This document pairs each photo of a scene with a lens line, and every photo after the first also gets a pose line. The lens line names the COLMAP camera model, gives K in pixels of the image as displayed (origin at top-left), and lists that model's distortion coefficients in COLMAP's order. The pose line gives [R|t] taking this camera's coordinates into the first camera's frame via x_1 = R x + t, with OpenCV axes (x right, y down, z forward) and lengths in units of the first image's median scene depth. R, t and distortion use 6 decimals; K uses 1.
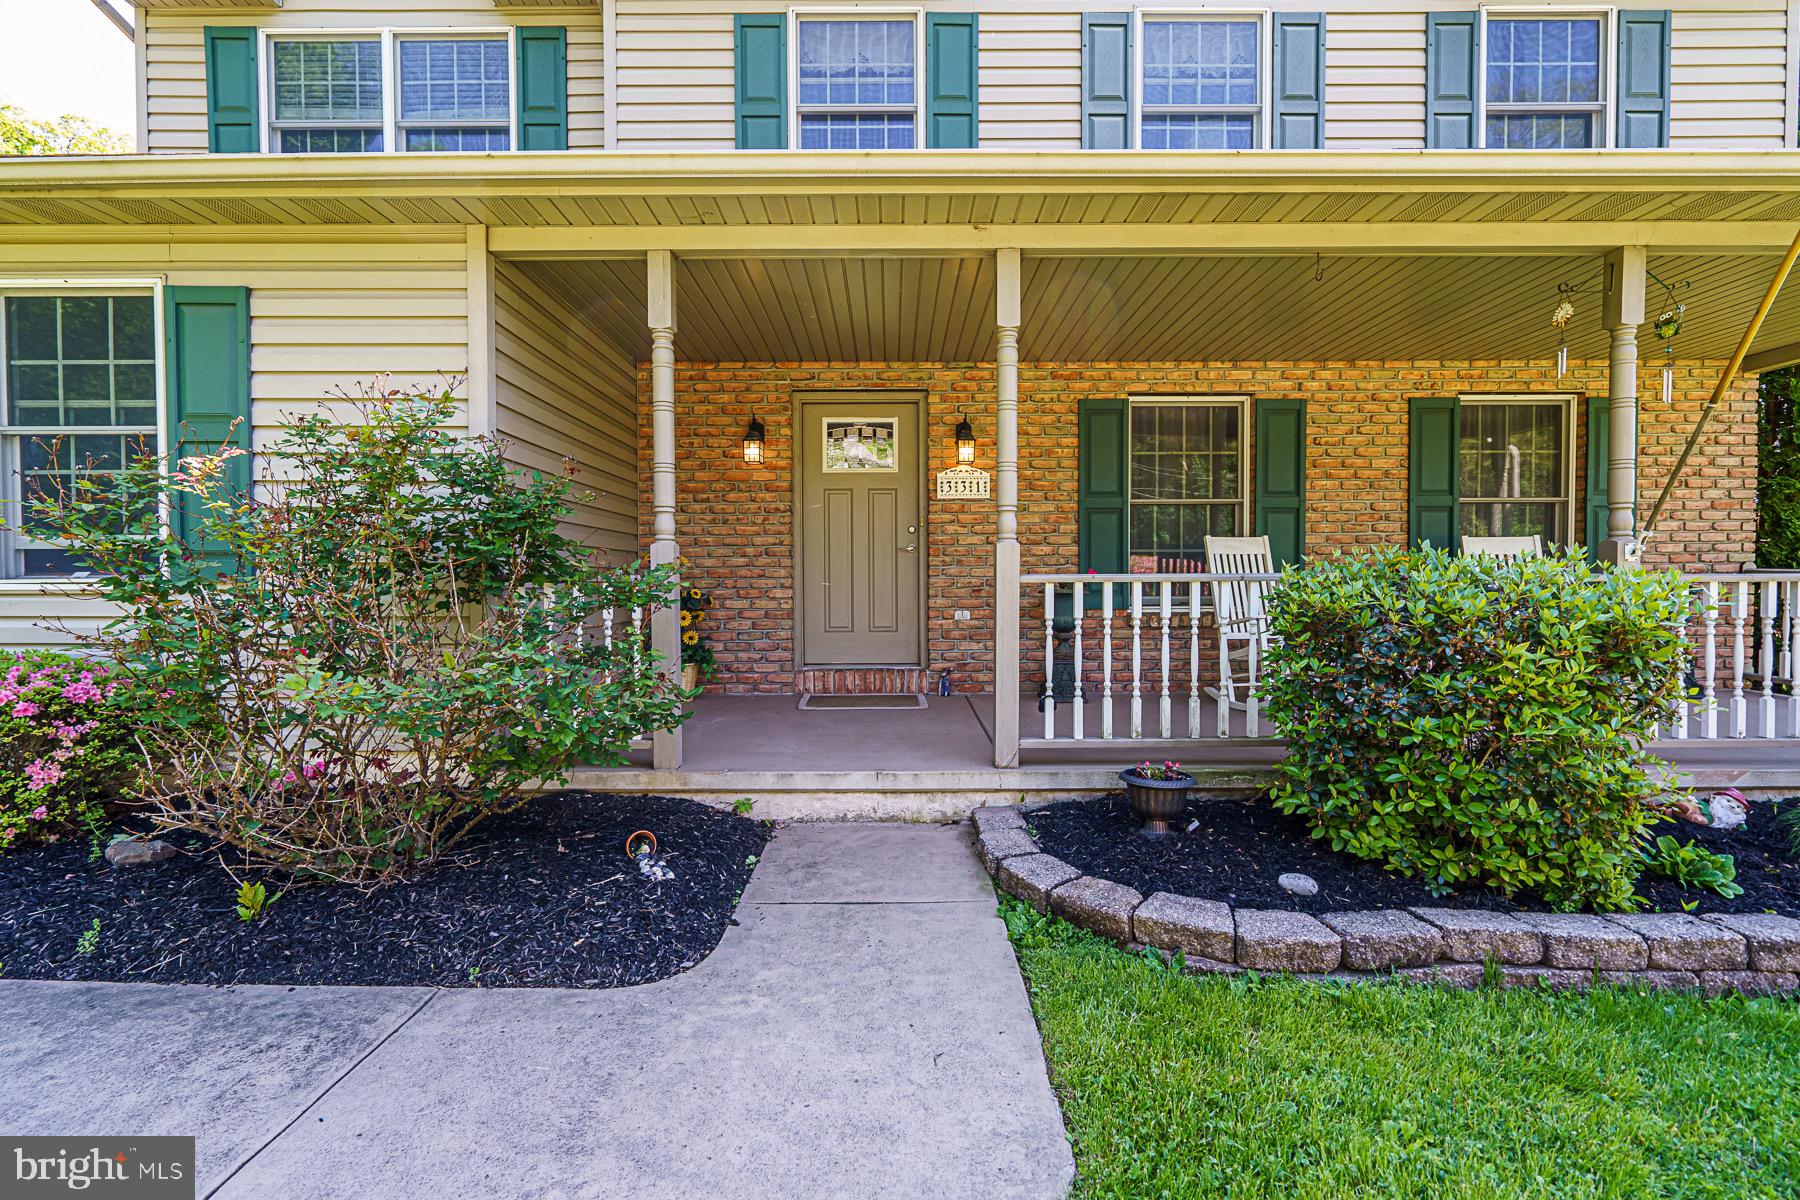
lens RADIAL K [[804.4, 0, 891.5], [0, 804.4, 606.2], [0, 0, 1]] dist [-0.001614, -0.000152]
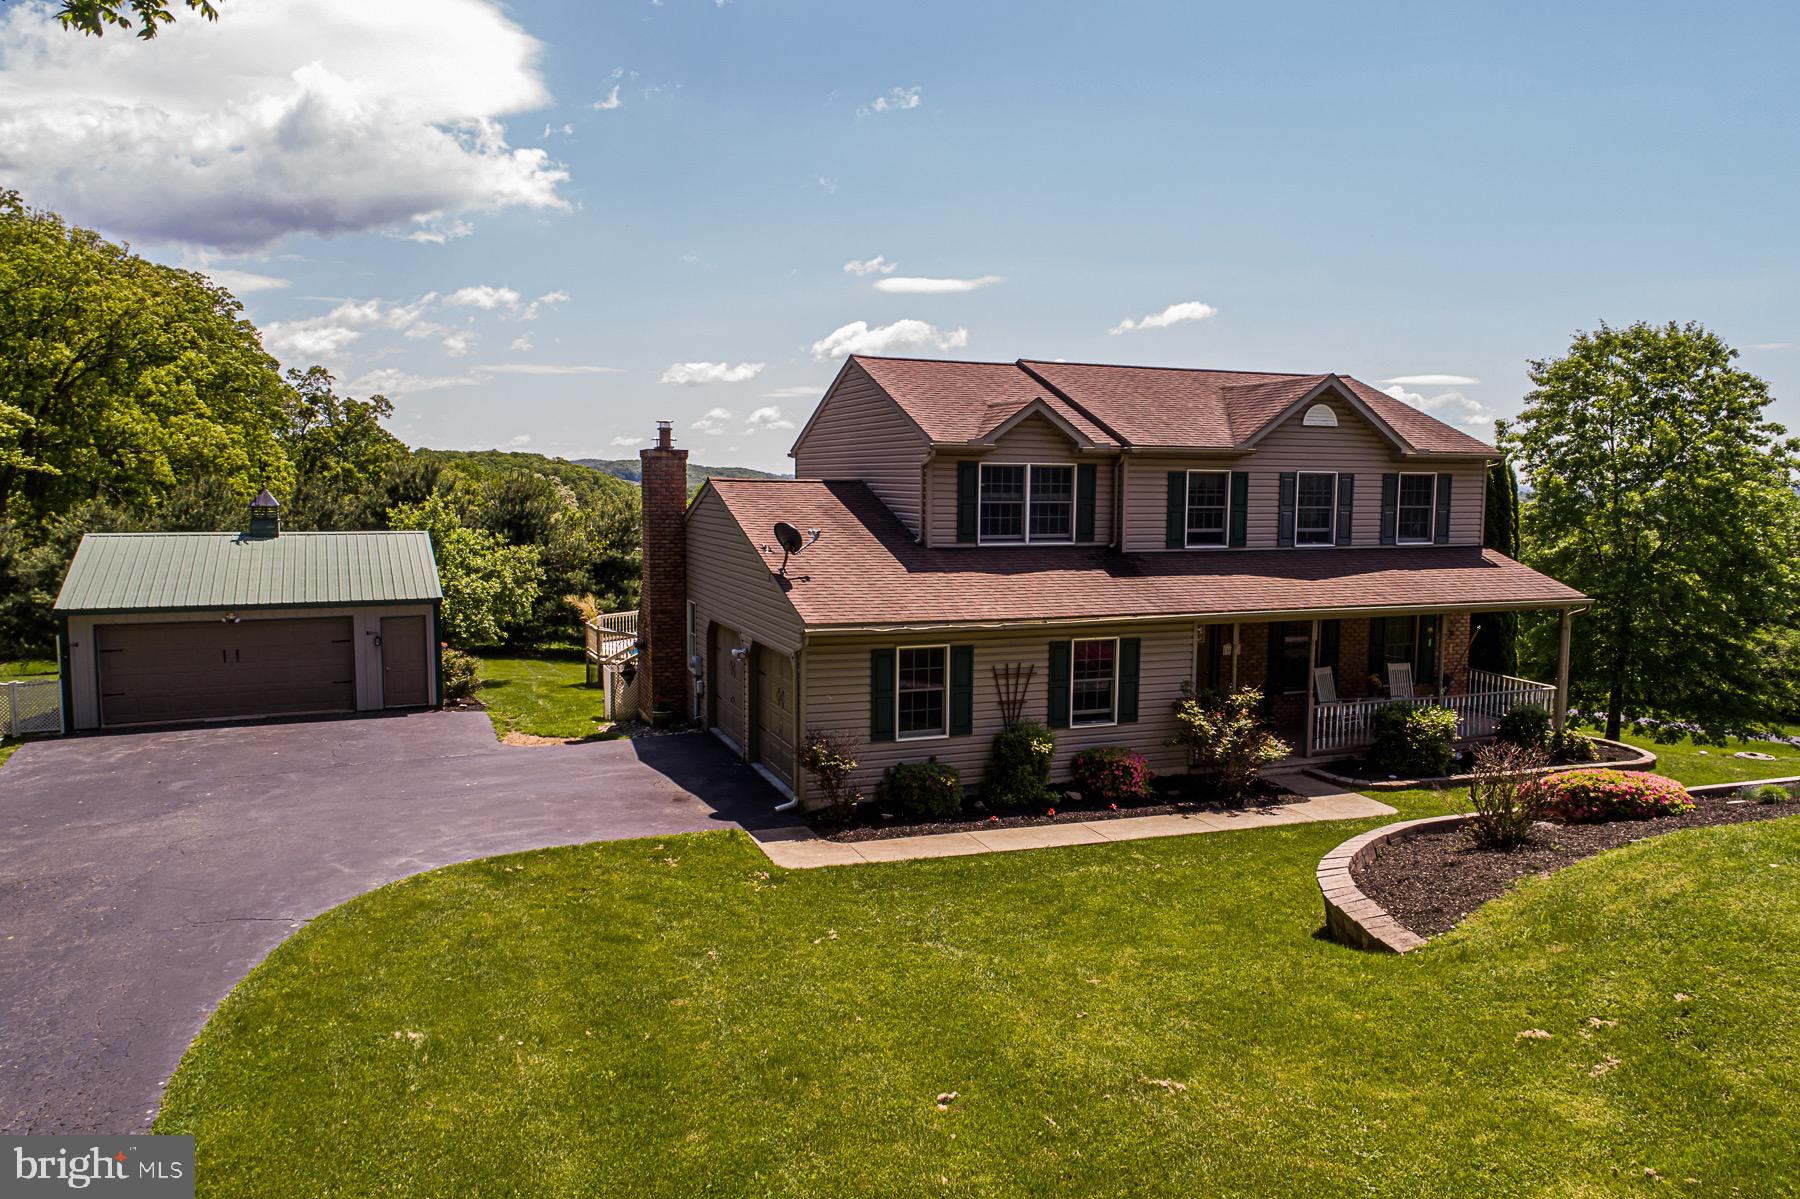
lens RADIAL K [[1221.0, 0, 893.2], [0, 1221.0, 602.6], [0, 0, 1]] dist [-0.004697, 0.004496]
pose [[0.930942, -0.026845, 0.364180, -3.685654], [-0.003130, 0.996671, 0.081470, -0.968794], [-0.365154, -0.076983, 0.927759, -3.477829]]
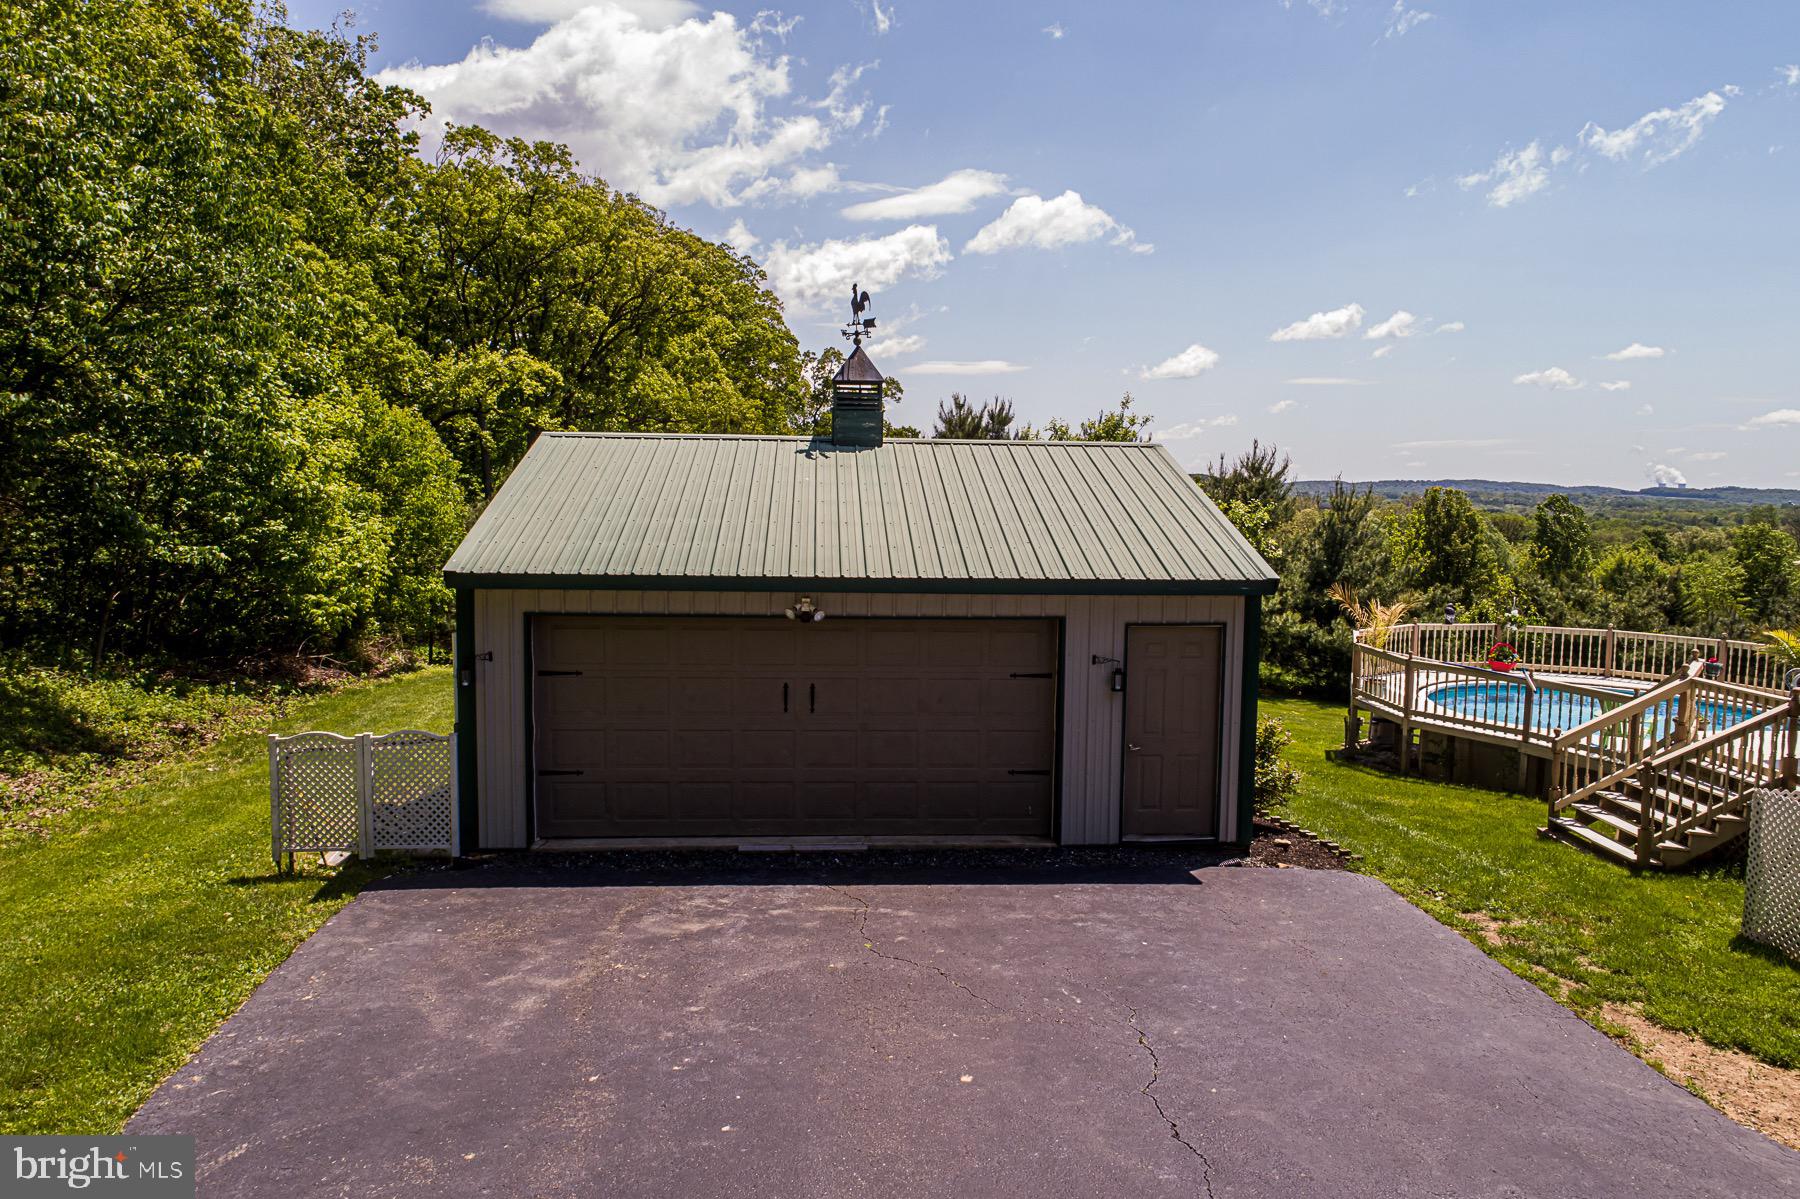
lens RADIAL K [[1221.0, 0, 893.2], [0, 1221.0, 602.6], [0, 0, 1]] dist [-0.004697, 0.004496]
pose [[0.999858, 0.015858, 0.005762, -4.479744], [-0.016270, 0.996621, 0.080511, -0.555974], [-0.004466, -0.080593, 0.996737, 1.447206]]
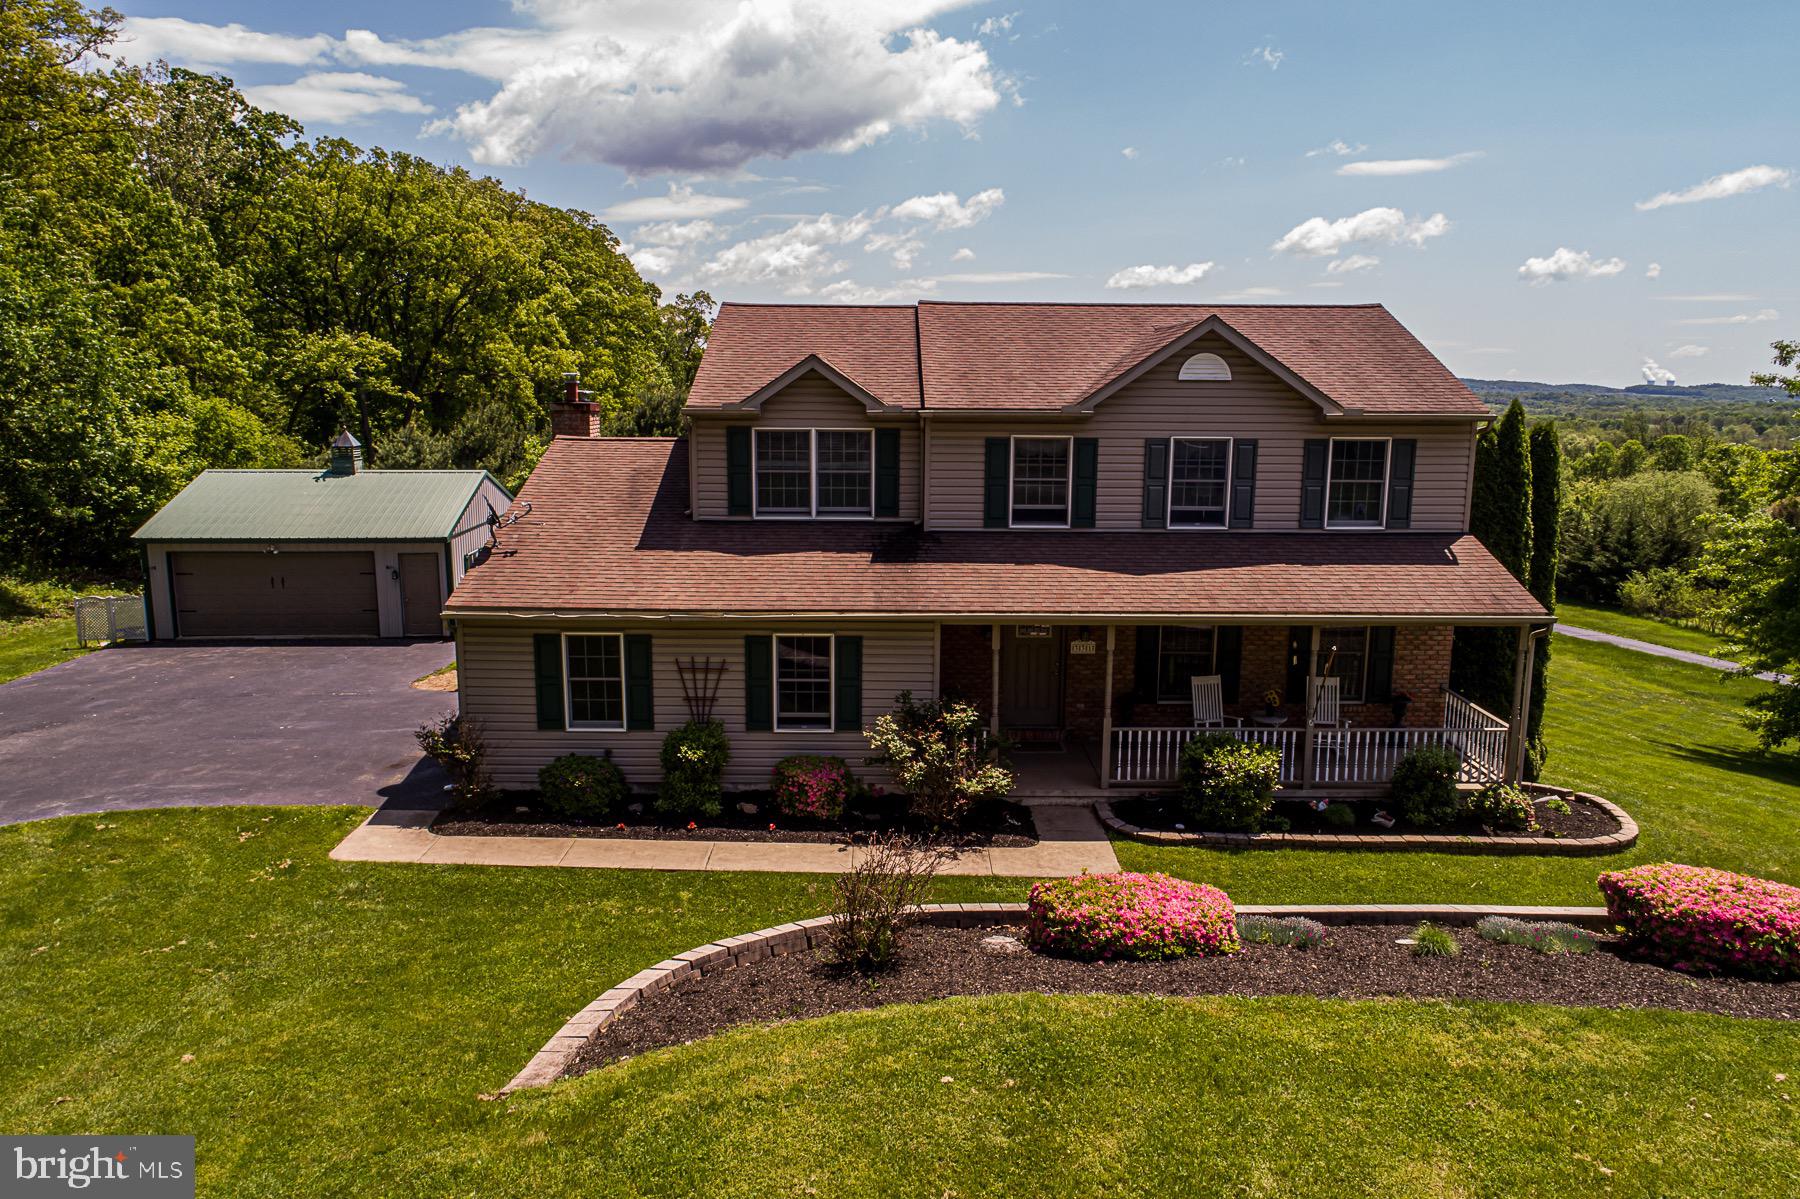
lens RADIAL K [[1221.0, 0, 893.2], [0, 1221.0, 602.6], [0, 0, 1]] dist [-0.004697, 0.004496]
pose [[0.999936, 0.006296, 0.009427, -0.718532], [-0.007711, 0.987334, 0.158468, -1.245200], [-0.008310, -0.158530, 0.987319, -3.511470]]
